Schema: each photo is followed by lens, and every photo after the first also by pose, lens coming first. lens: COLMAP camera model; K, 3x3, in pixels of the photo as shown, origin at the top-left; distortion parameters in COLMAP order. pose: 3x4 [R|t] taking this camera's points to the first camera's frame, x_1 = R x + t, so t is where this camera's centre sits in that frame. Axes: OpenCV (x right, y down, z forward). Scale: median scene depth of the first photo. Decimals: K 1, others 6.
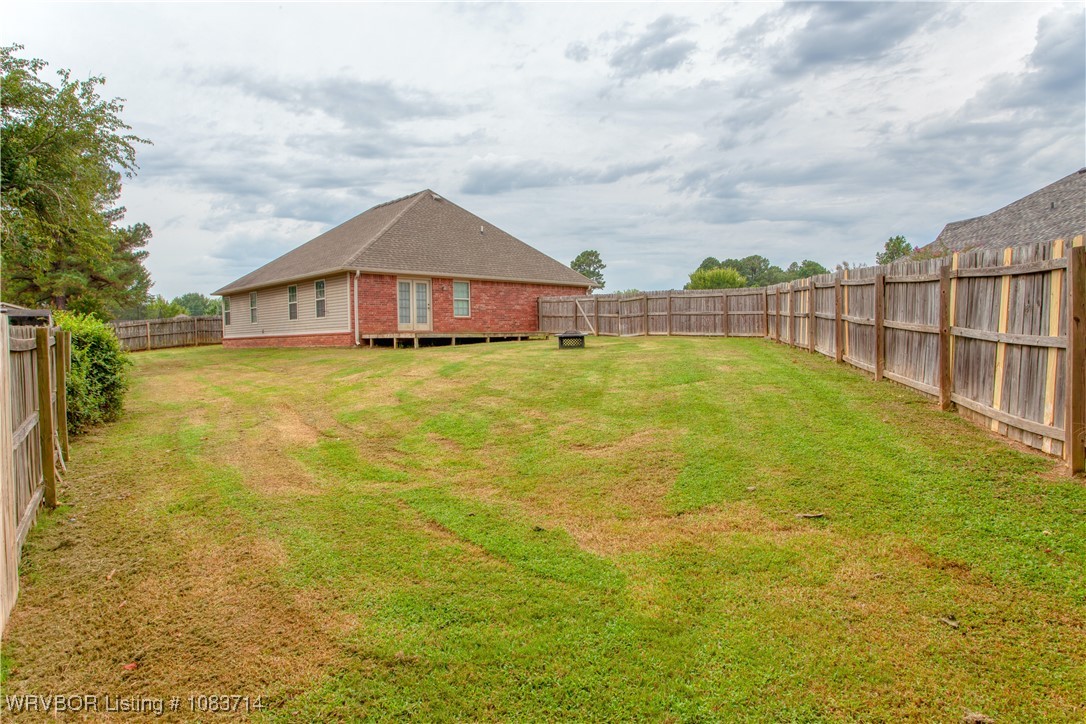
lens RADIAL K [[654.3, 0, 544.6], [0, 654.3, 363.5], [0, 0, 1]] dist [-0.002902, 0.002496]
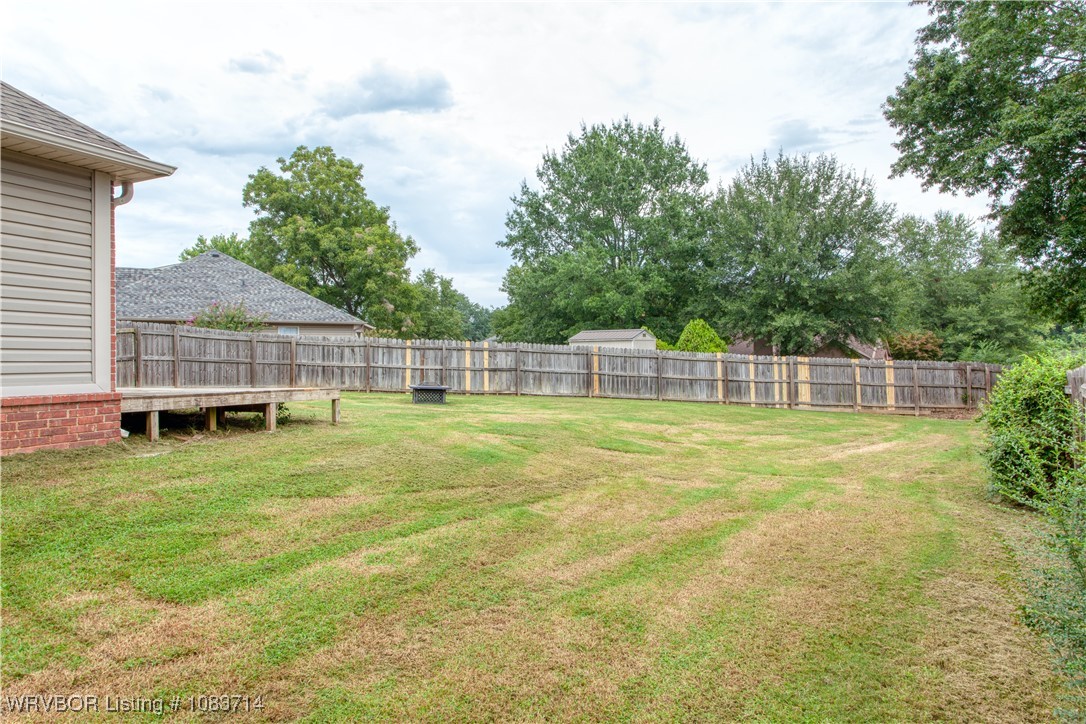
lens RADIAL K [[654.3, 0, 537.1], [0, 654.3, 365.5], [0, 0, 1]] dist [-0.002902, 0.002496]
pose [[-0.344850, 0.021849, 0.938404, -0.532762], [0.055178, 0.998472, -0.002971, -0.042015], [-0.937035, 0.050754, -0.345529, 0.799364]]
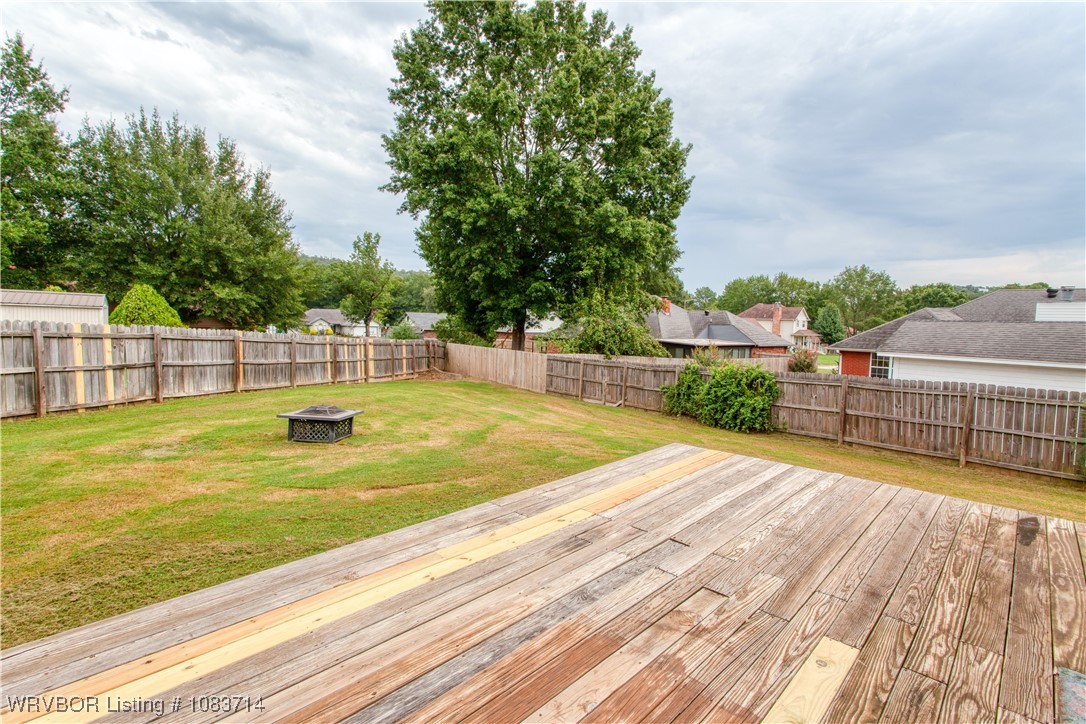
lens RADIAL K [[512.9, 0, 541.2], [0, 512.9, 358.9], [0, 0, 1]] dist [0.000827, 0.001047]
pose [[-0.999418, -0.003516, -0.033934, -0.088682], [-0.007266, 0.993793, 0.111003, -0.095930], [0.033333, 0.111185, -0.993241, 0.987994]]
